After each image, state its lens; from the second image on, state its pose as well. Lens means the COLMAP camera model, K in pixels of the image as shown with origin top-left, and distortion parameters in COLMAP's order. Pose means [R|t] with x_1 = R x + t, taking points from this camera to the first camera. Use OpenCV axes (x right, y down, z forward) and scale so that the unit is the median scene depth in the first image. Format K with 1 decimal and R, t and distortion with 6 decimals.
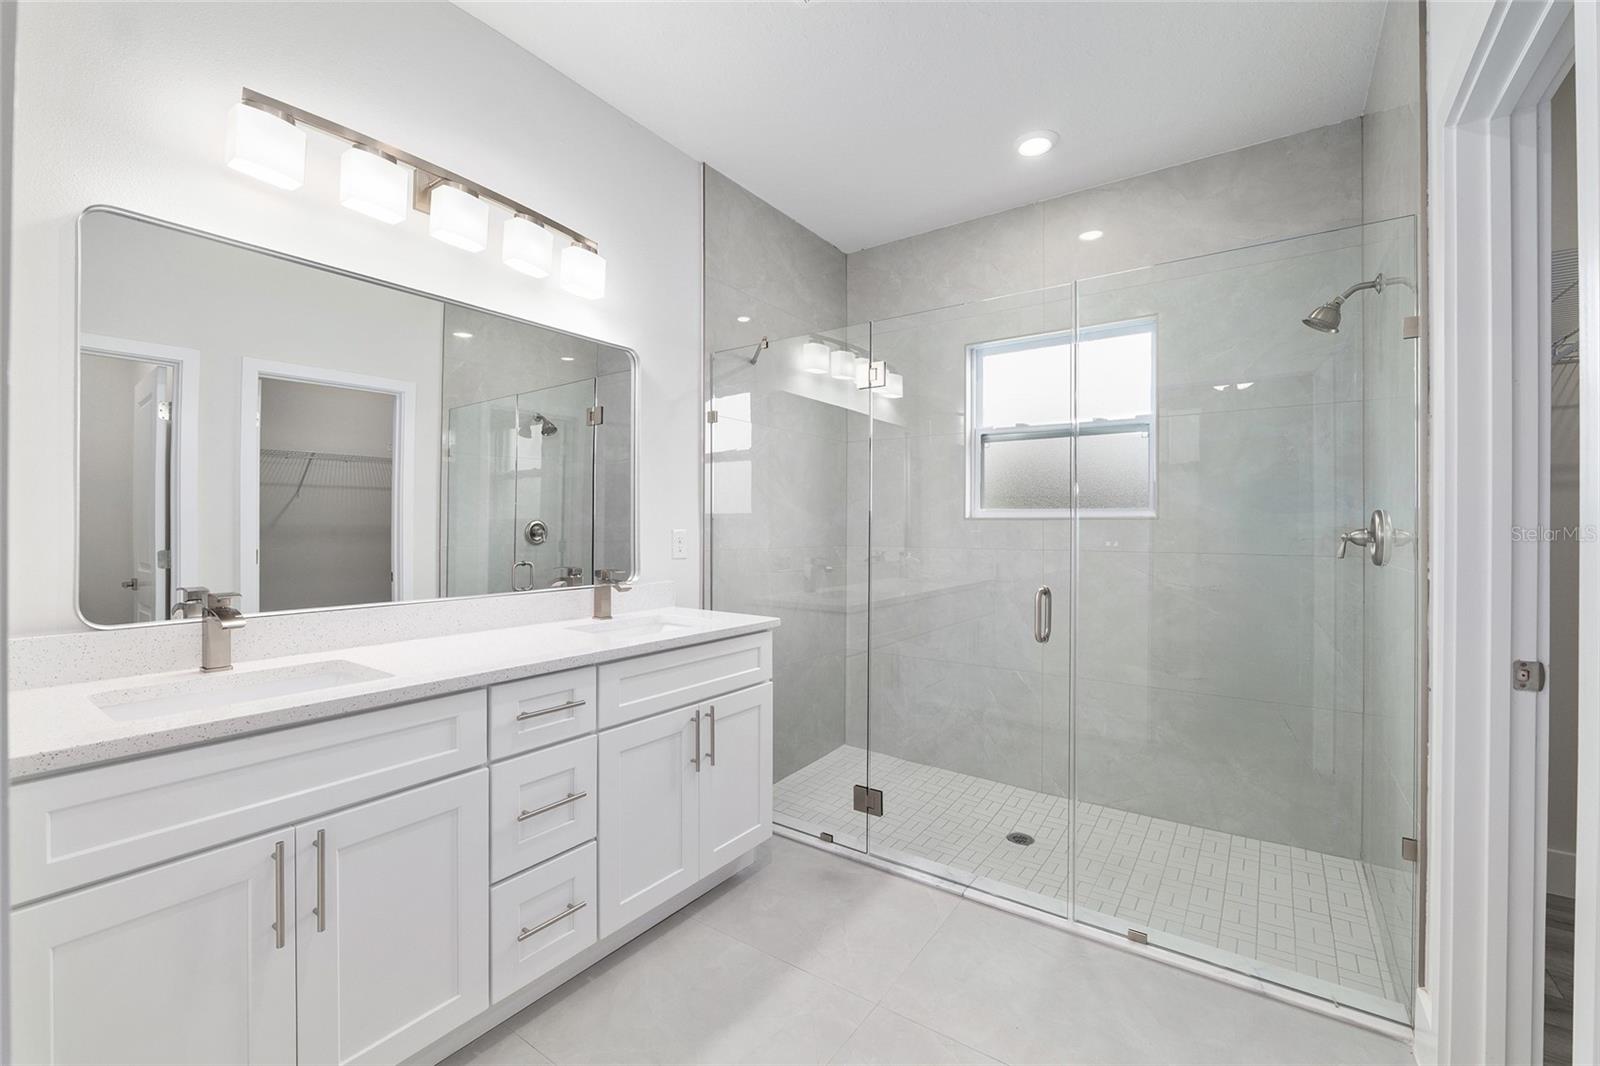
lens RADIAL K [[645.9, 0, 792.5], [0, 645.9, 529.5], [0, 0, 1]] dist [-0.010693, 0.000396]
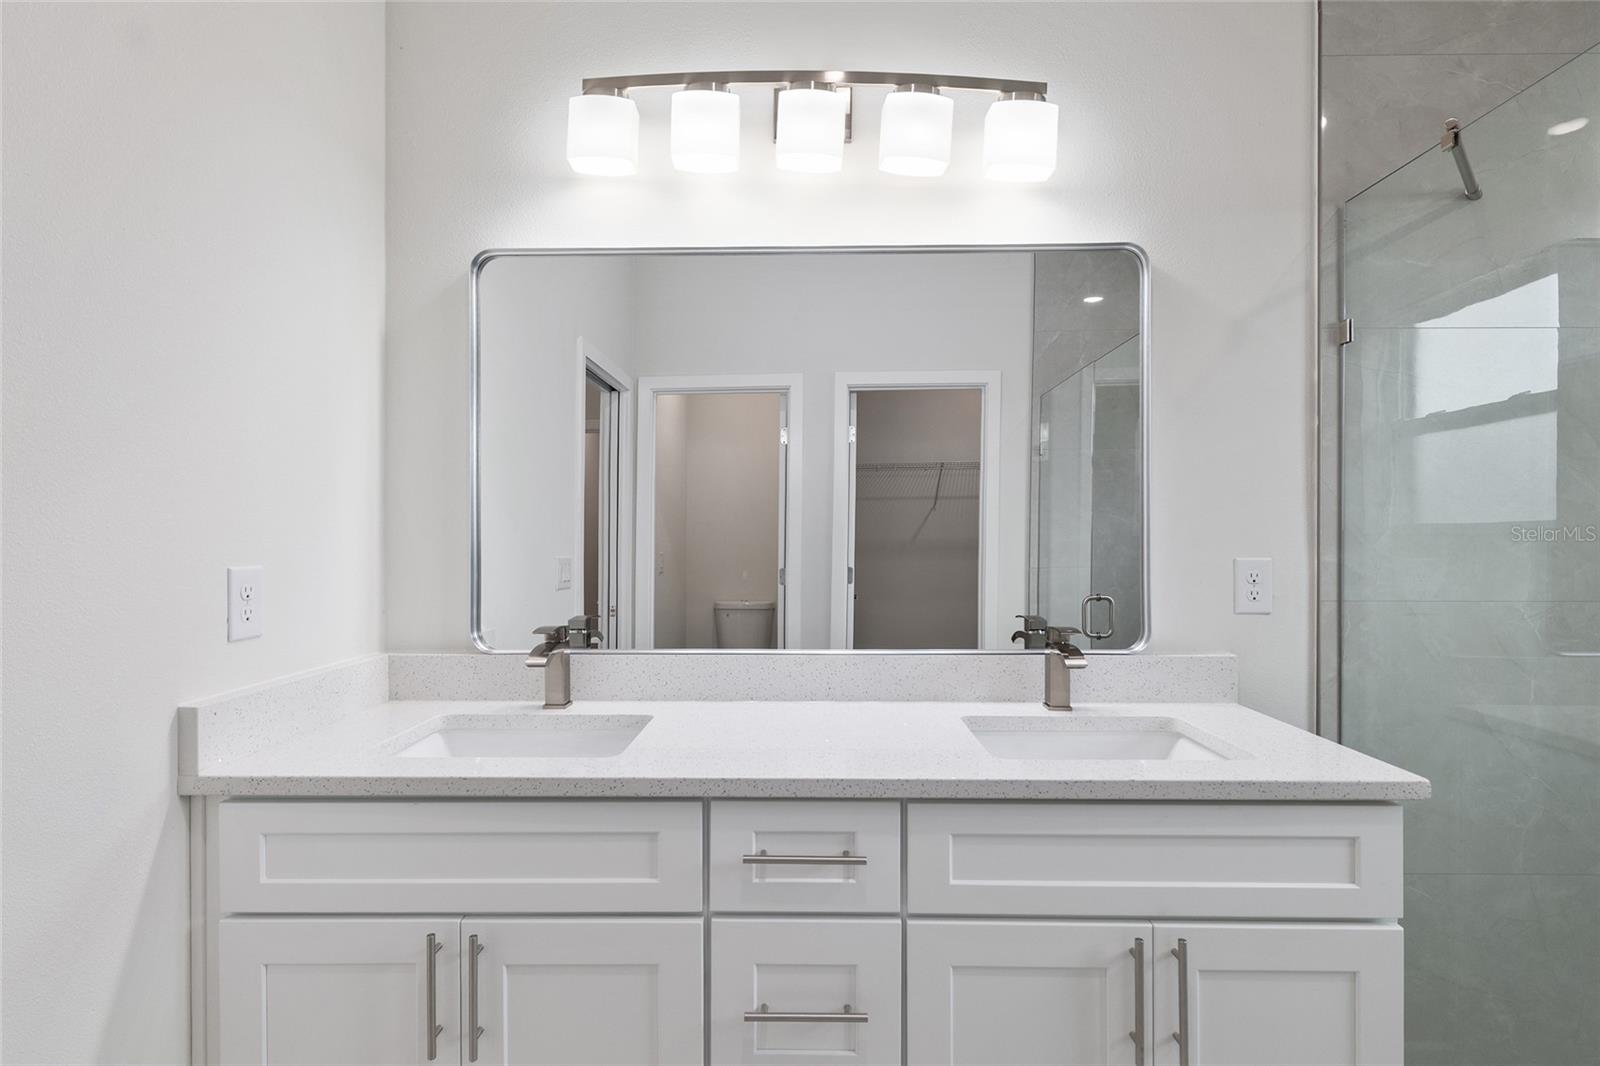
lens RADIAL K [[758.6, 0, 859.4], [0, 758.6, 550.3], [0, 0, 1]] dist [0.002152, -0.000375]
pose [[0.579746, 0.008610, -0.814752, 0.193944], [-0.002062, 0.999956, 0.009100, -0.016860], [0.814794, -0.003595, 0.579739, 0.500423]]
